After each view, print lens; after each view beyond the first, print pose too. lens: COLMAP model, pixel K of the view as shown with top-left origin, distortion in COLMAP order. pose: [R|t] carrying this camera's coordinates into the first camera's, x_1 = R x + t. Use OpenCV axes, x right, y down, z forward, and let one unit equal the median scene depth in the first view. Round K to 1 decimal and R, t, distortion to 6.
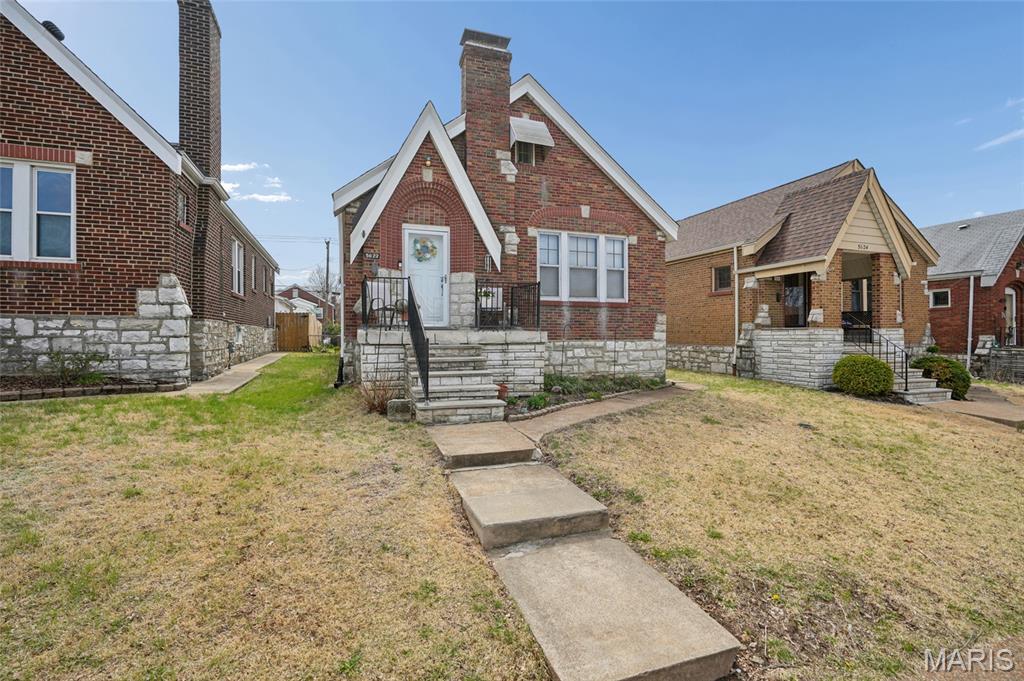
lens RADIAL K [[467.7, 0, 513.0], [0, 467.7, 332.4], [0, 0, 1]] dist [-0.000321, -0.000124]
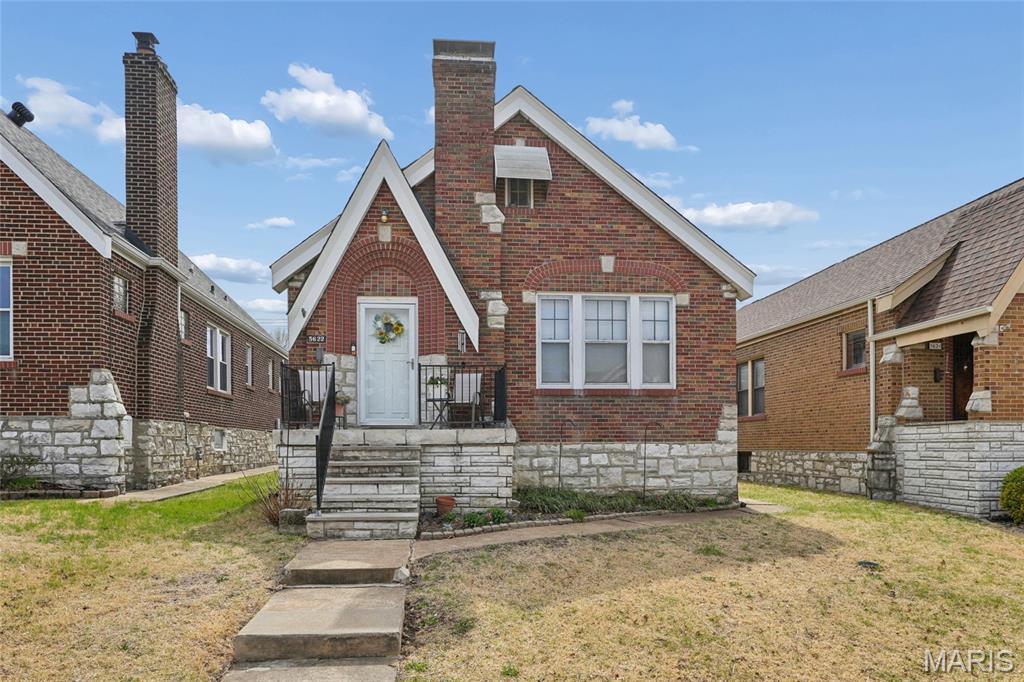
lens RADIAL K [[668.1, 0, 510.8], [0, 668.1, 445.7], [0, 0, 1]] dist [-0.002376, -0.001097]
pose [[0.967907, -0.004676, -0.251265, 0.295665], [0.005924, 0.999974, 0.004210, 0.018464], [0.251239, -0.005563, 0.967909, -0.041046]]
